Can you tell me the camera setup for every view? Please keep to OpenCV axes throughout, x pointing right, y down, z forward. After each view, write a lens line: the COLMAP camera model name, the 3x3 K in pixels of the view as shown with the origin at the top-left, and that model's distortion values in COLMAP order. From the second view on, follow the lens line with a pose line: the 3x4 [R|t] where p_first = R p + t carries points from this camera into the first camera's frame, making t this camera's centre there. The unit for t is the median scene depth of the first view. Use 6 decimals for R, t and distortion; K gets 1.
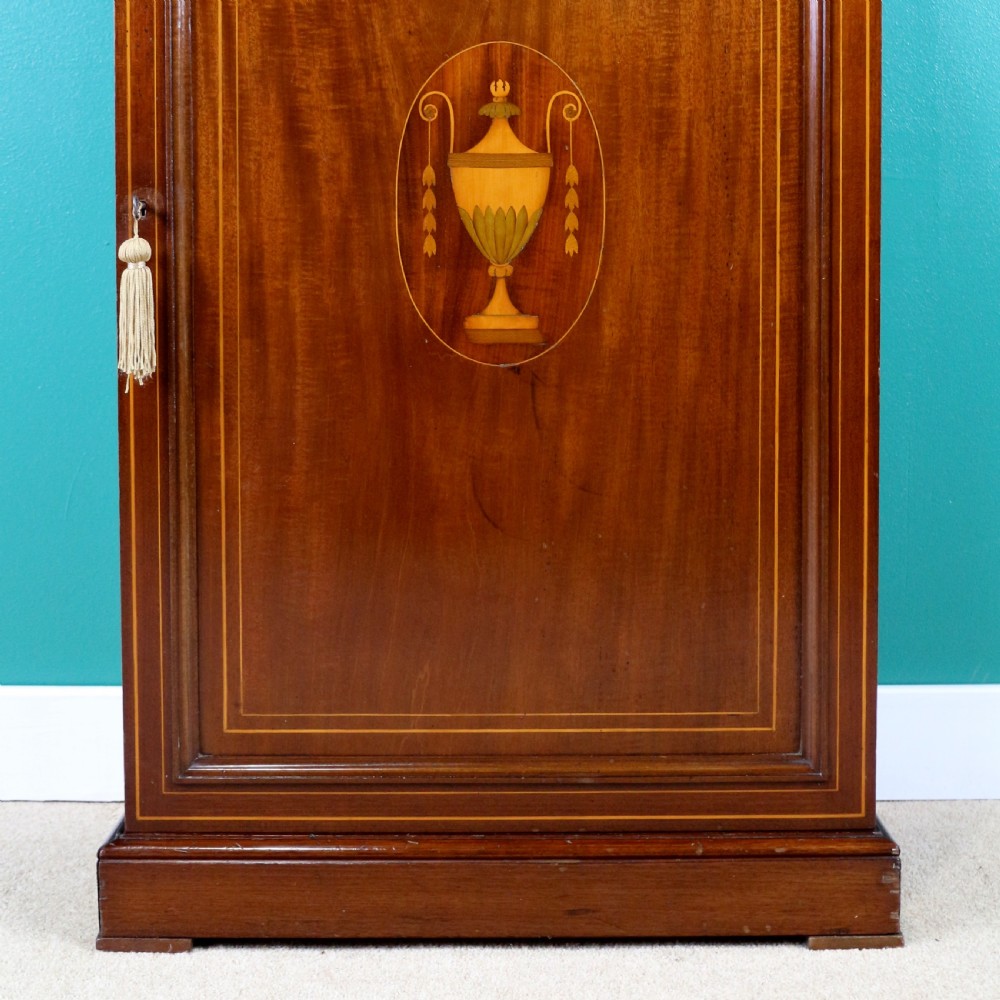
lens RADIAL K [[1751.6, 0, 514.6], [0, 1751.6, 359.5], [0, 0, 1]] dist [-0.080166, 0.000000]
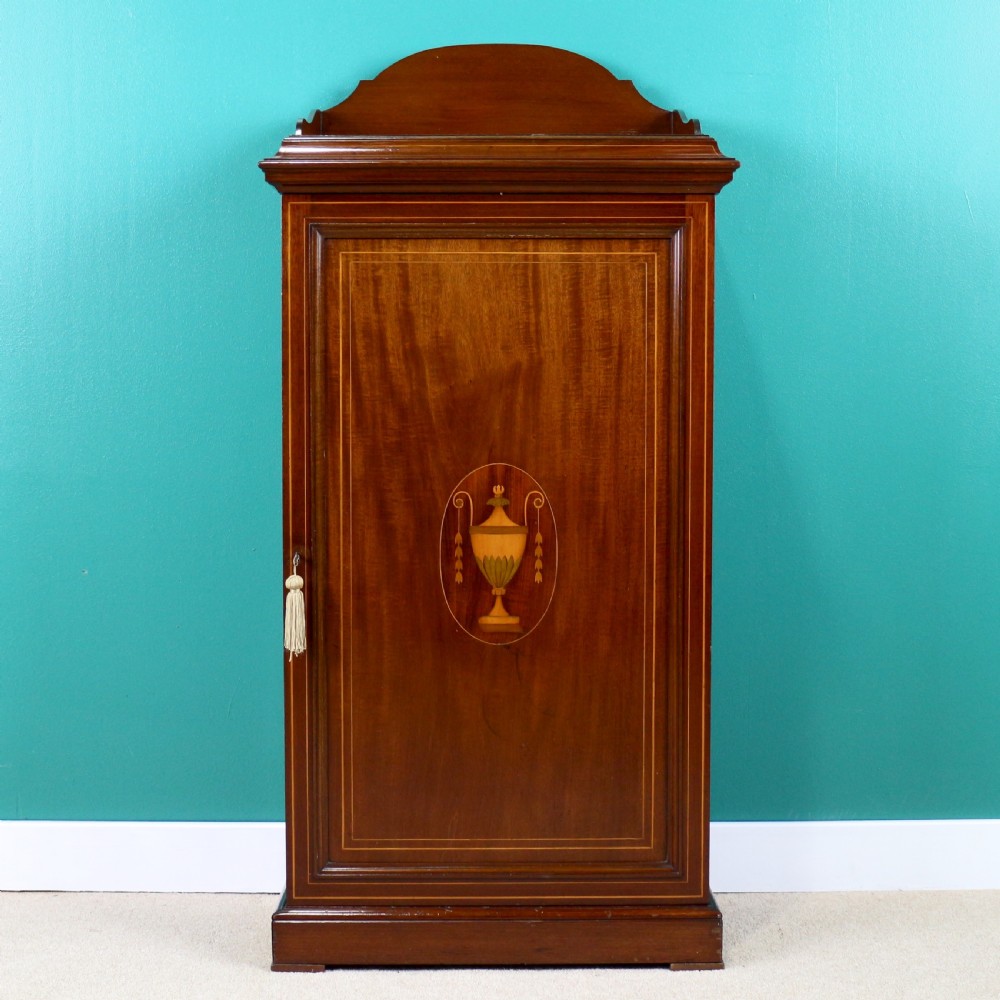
lens RADIAL K [[1912.3, 0, 493.5], [0, 1912.3, 471.6], [0, 0, 1]] dist [-0.123148, 0.000000]
pose [[0.999973, 0.001659, 0.007217, -0.027504], [-0.001731, 0.999949, 0.009987, -0.192484], [-0.007200, -0.009999, 0.999924, -0.944002]]
